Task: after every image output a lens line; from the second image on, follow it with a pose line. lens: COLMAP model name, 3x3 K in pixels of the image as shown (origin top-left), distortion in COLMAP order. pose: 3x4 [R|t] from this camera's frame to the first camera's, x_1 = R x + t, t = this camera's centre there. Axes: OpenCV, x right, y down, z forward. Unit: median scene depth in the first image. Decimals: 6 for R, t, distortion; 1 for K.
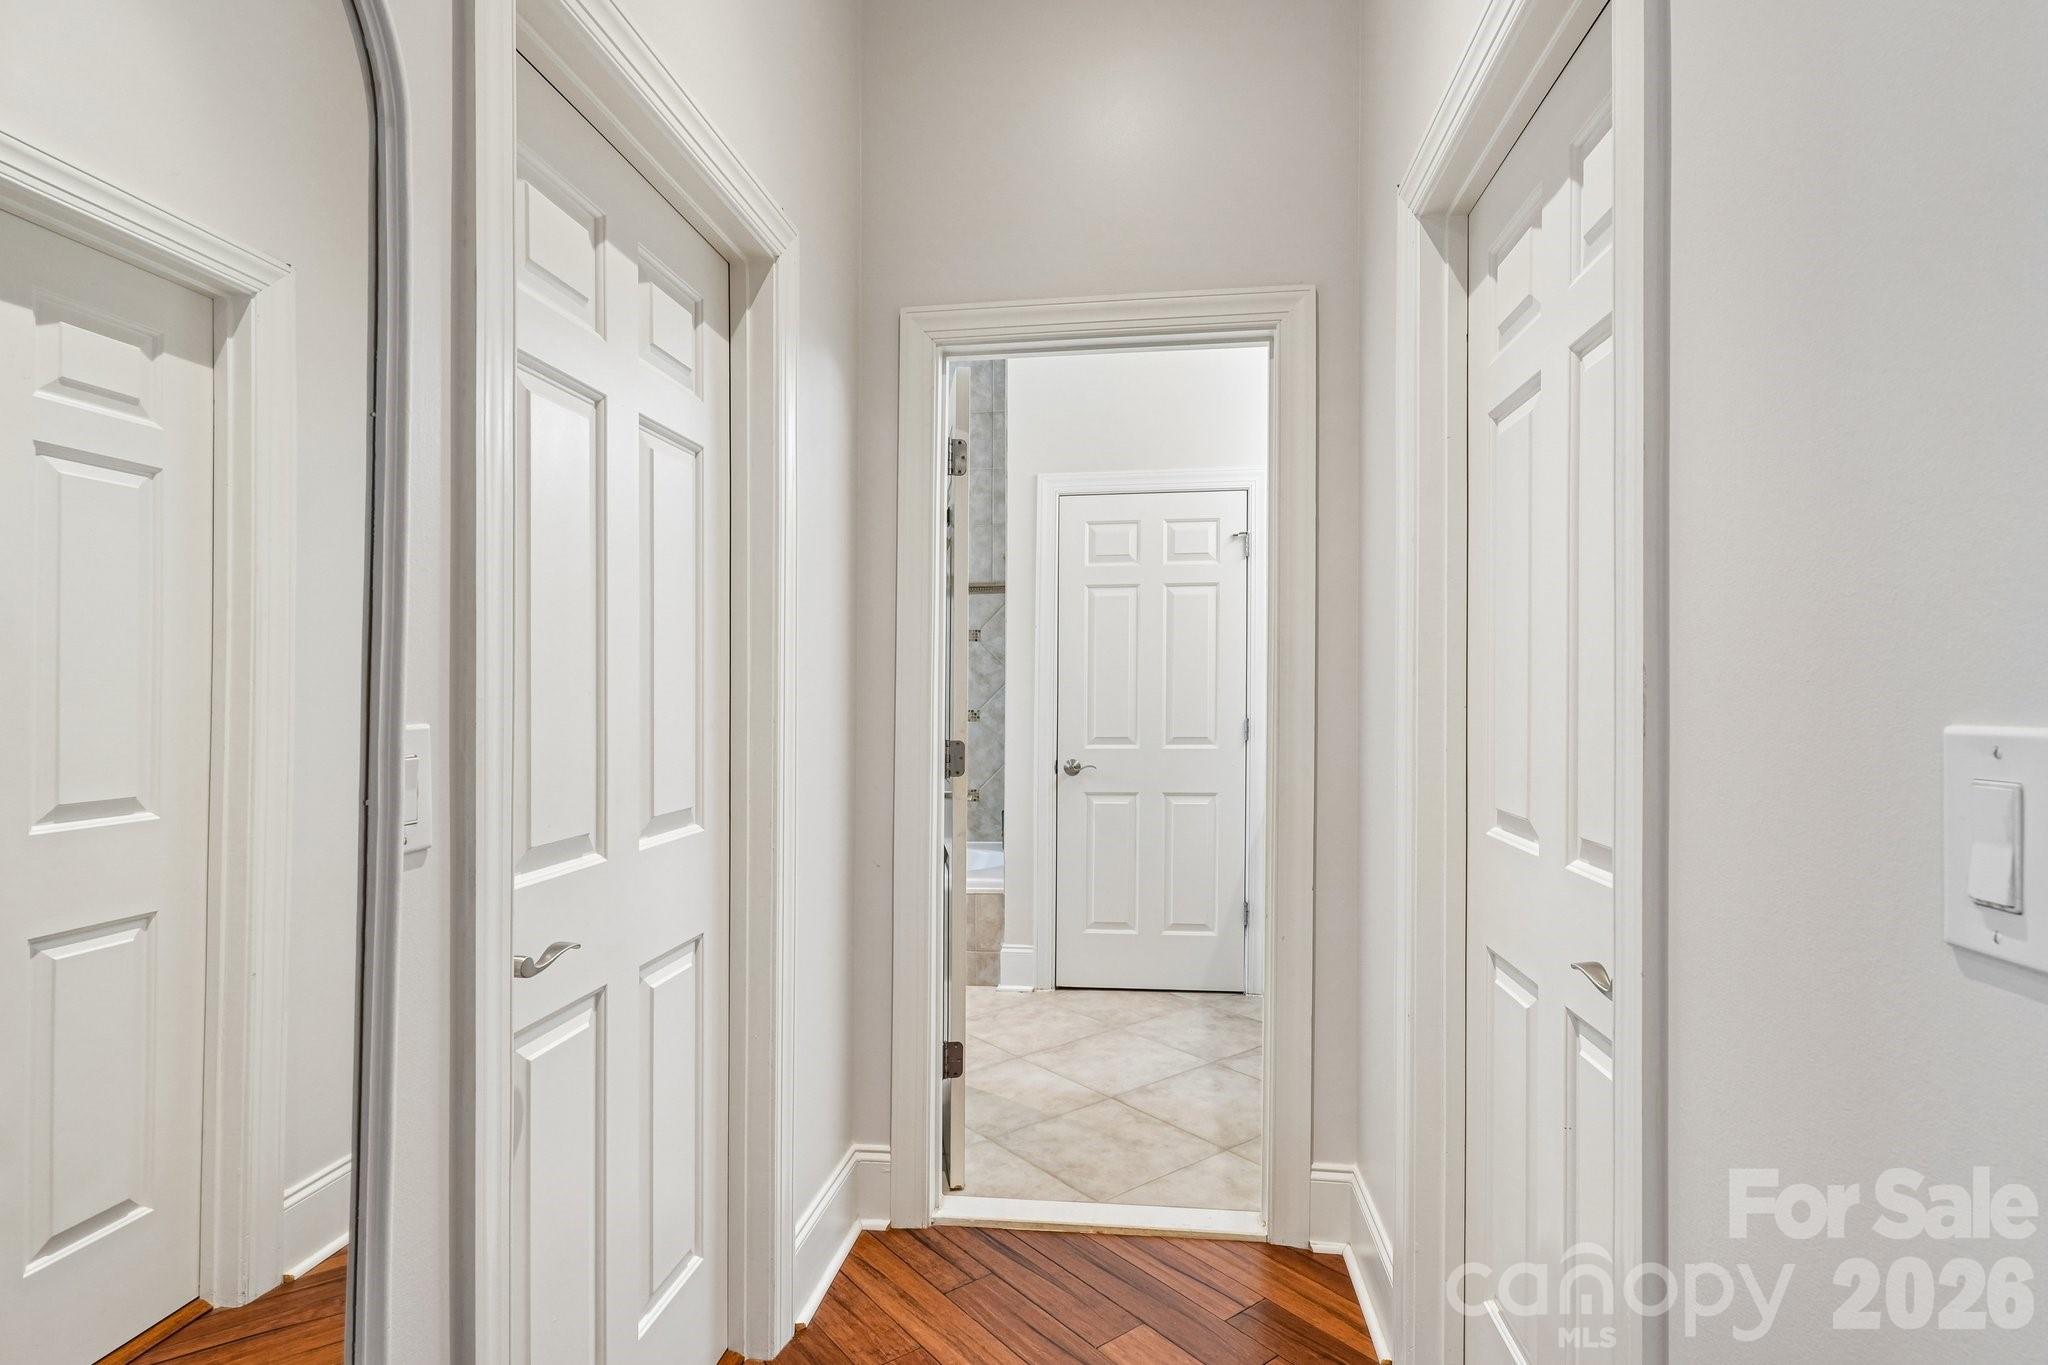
lens RADIAL K [[1008.2, 0, 1031.2], [0, 1008.2, 685.5], [0, 0, 1]] dist [0.001917, -0.000709]
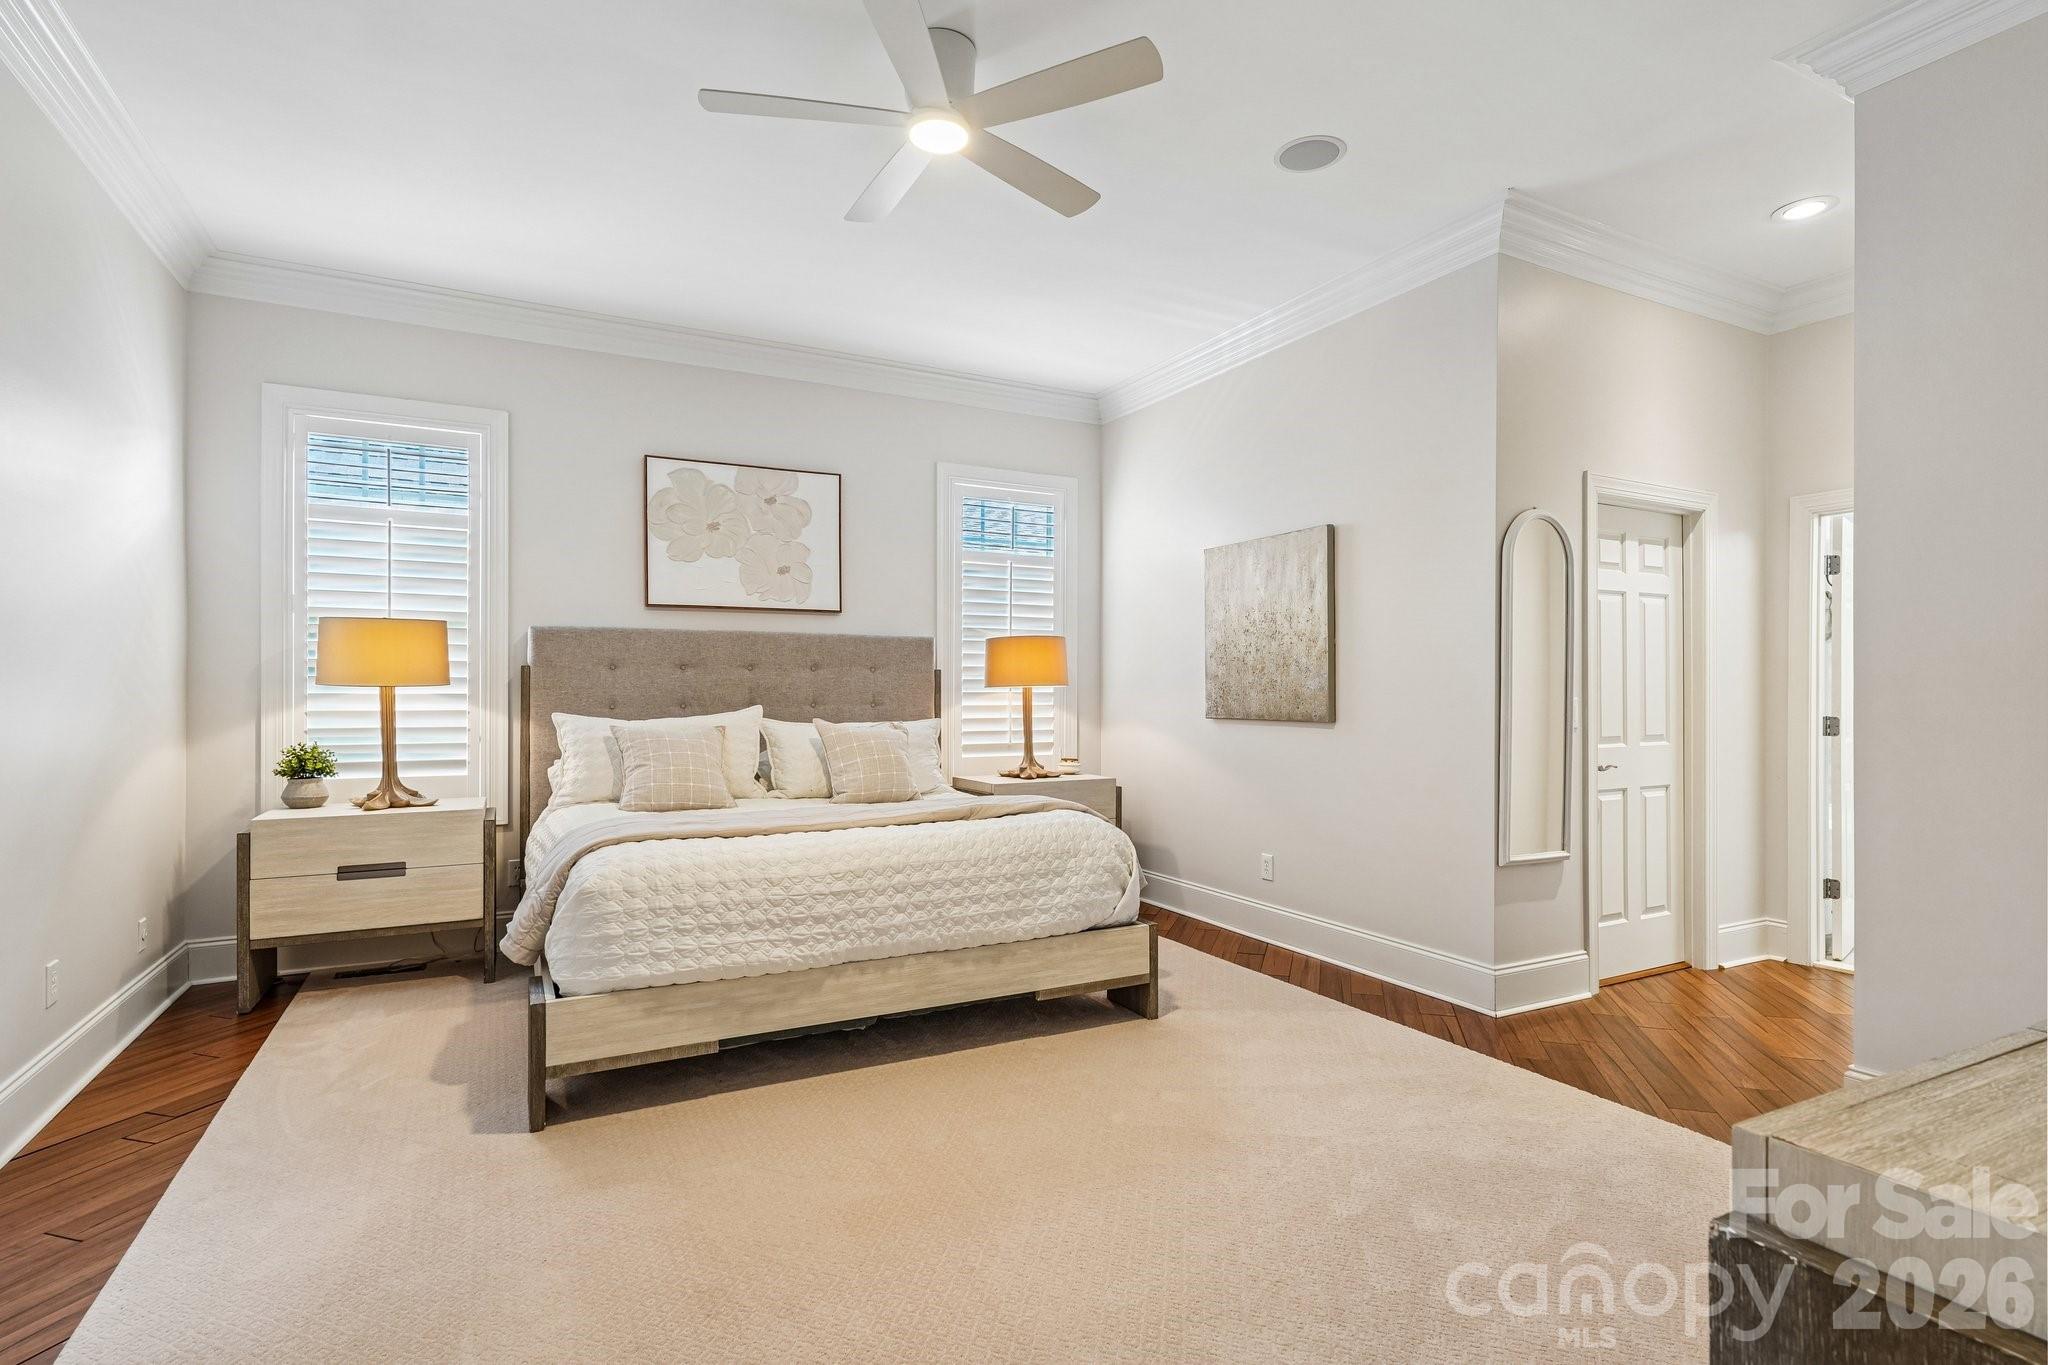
lens RADIAL K [[1008.2, 0, 1023.6], [0, 1008.2, 685.0], [0, 0, 1]] dist [0.001917, -0.000709]
pose [[0.572842, -0.000357, -0.819666, 0.646110], [0.005695, 0.999978, 0.003545, -0.019963], [0.819646, -0.006698, 0.572831, -1.400672]]
